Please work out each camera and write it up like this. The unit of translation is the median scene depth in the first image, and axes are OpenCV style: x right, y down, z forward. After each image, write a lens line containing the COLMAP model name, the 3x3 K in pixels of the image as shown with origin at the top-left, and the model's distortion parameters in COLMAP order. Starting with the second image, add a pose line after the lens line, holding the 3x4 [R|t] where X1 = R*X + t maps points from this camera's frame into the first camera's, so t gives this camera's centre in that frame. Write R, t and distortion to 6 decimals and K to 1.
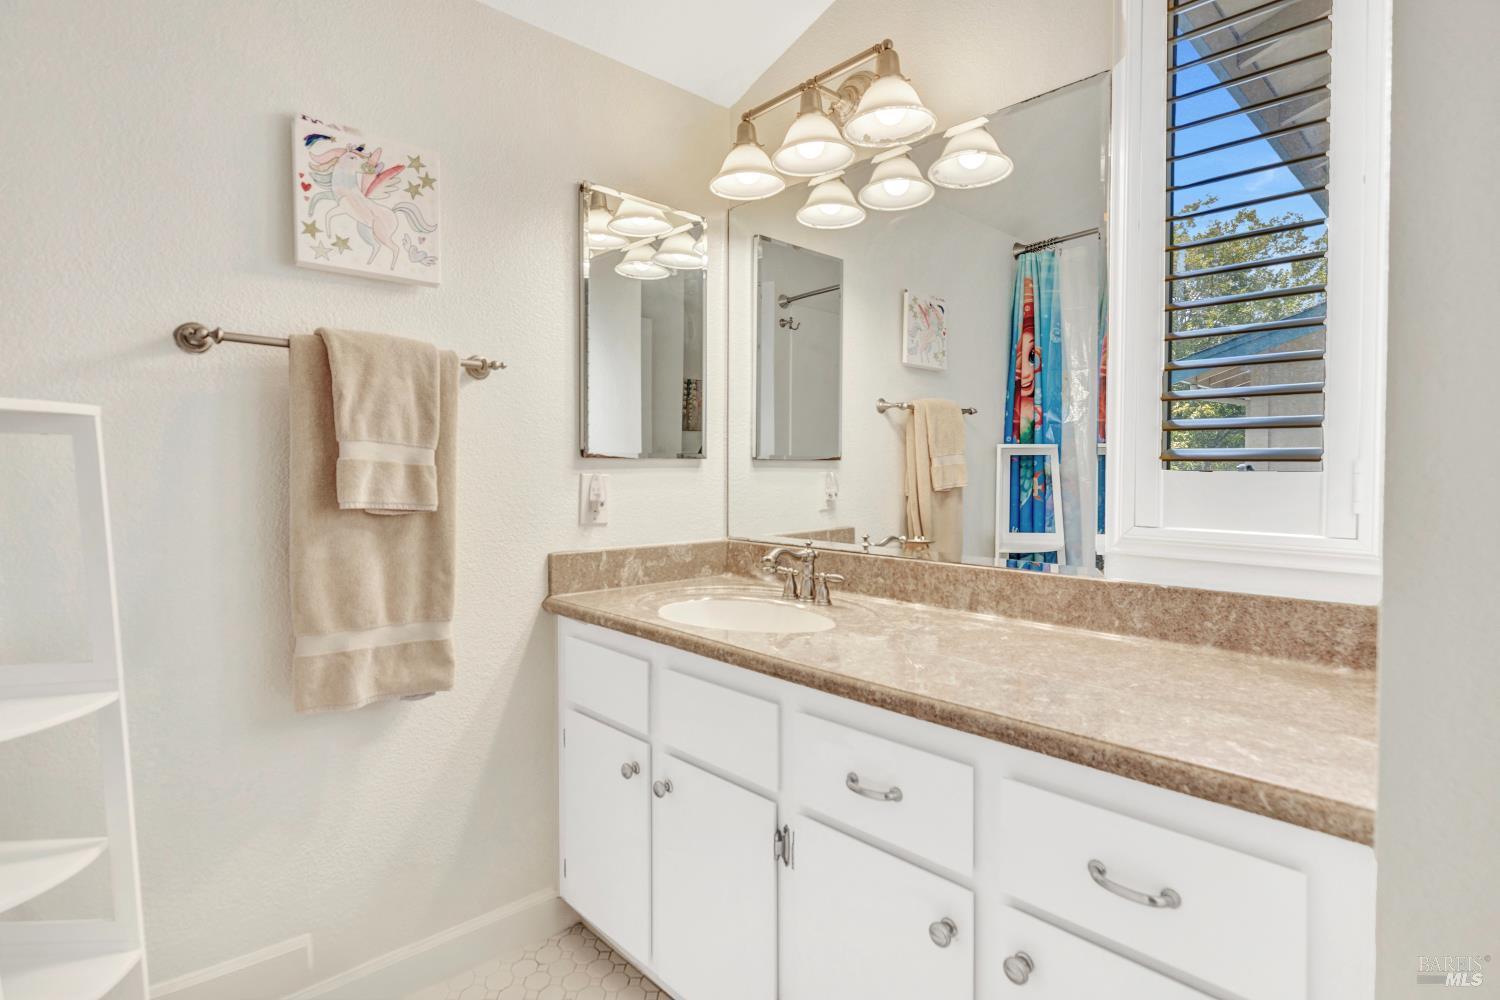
lens RADIAL K [[746.4, 0, 780.5], [0, 746.4, 469.2], [0, 0, 1]] dist [-0.000342, 0.000062]
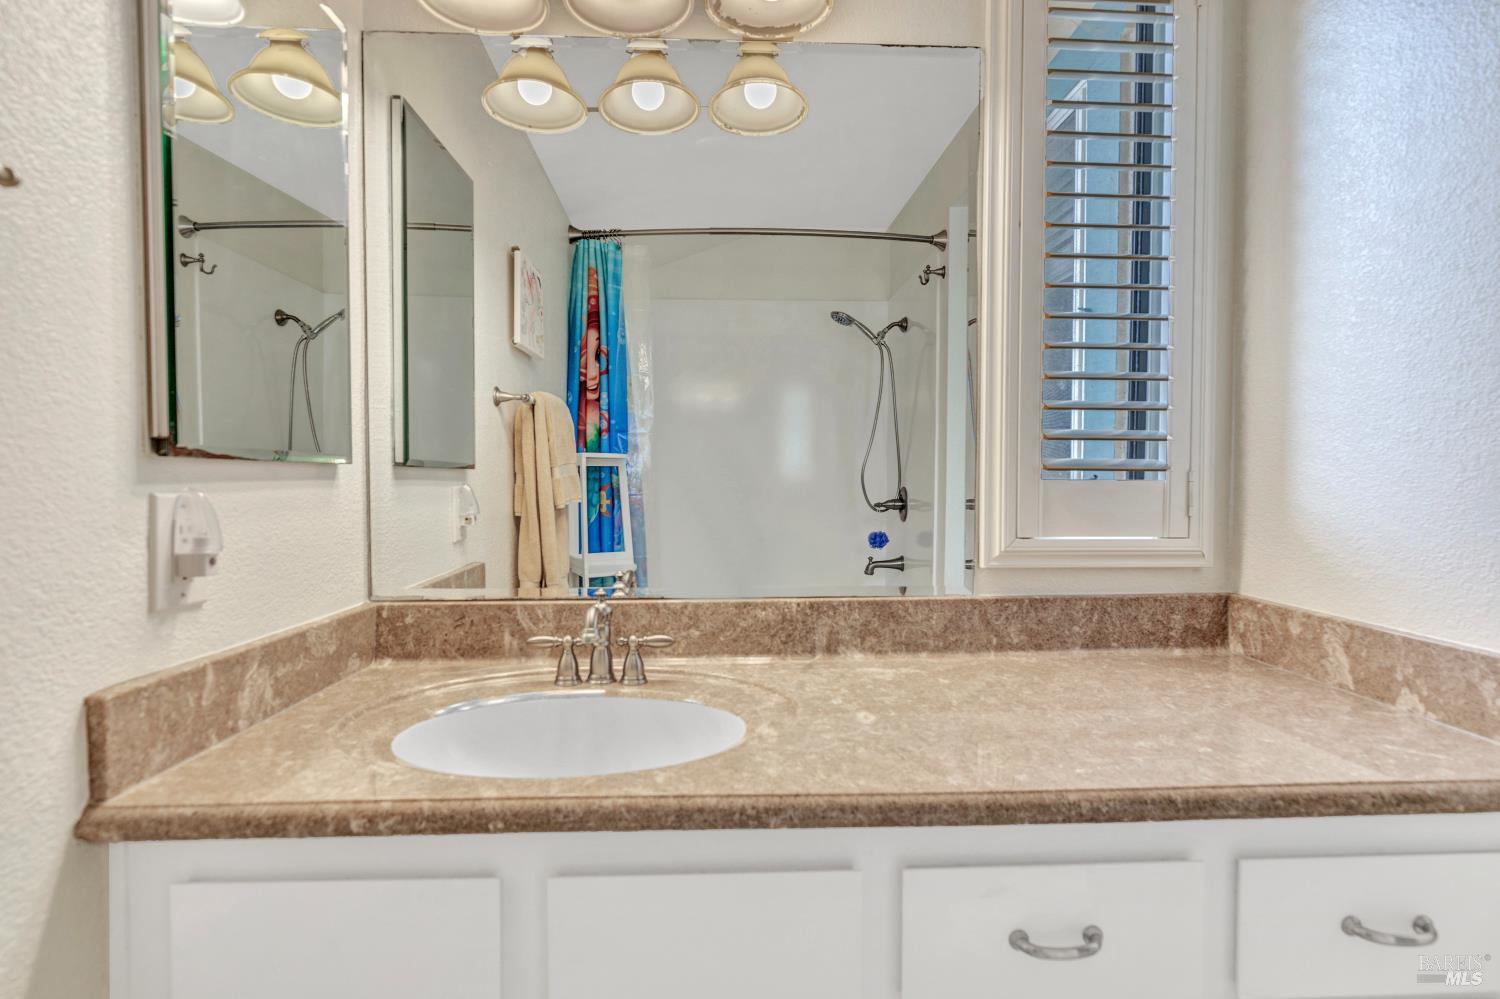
lens RADIAL K [[736.3, 0, 750.0], [0, 736.3, 499.5], [0, 0, 1]] dist [0.000993, -0.000248]
pose [[0.680394, -0.022837, 0.732490, -0.415171], [0.006129, 0.999657, 0.025474, 0.000590], [-0.732821, -0.012843, 0.680300, 0.558239]]
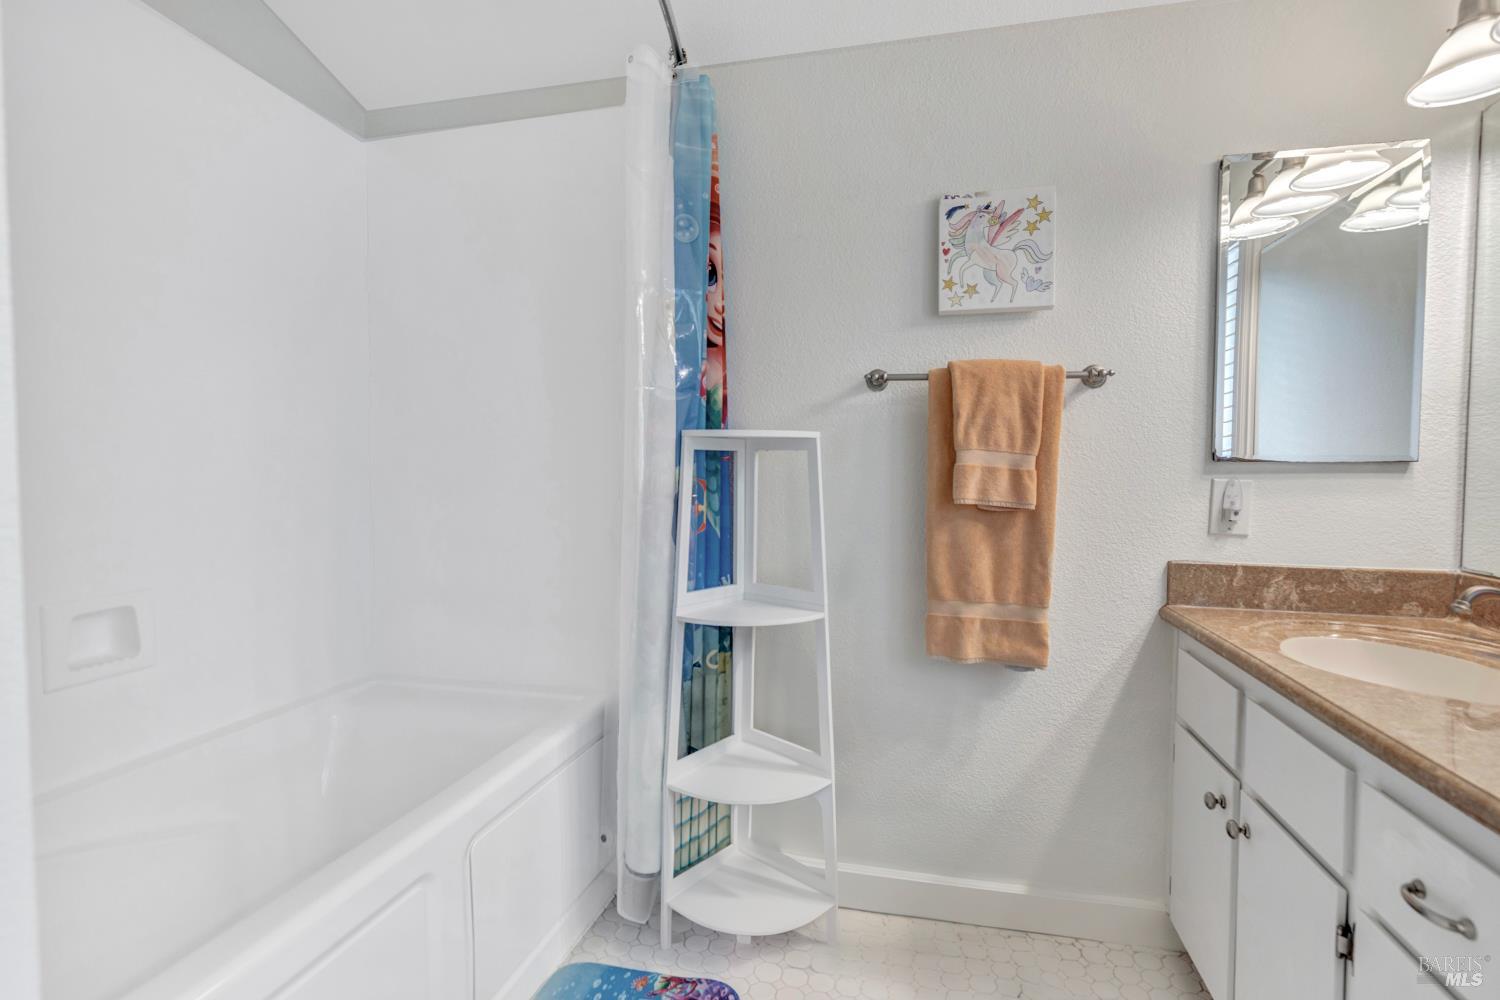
lens RADIAL K [[764.9, 0, 750.0], [0, 764.9, 500.0], [0, 0, 1]] dist [0.001249, 0.000425]
pose [[0.515264, 0.032808, -0.856404, 0.301075], [-0.006474, 0.999388, 0.034390, 0.003747], [0.857007, -0.012176, 0.515160, 0.027999]]
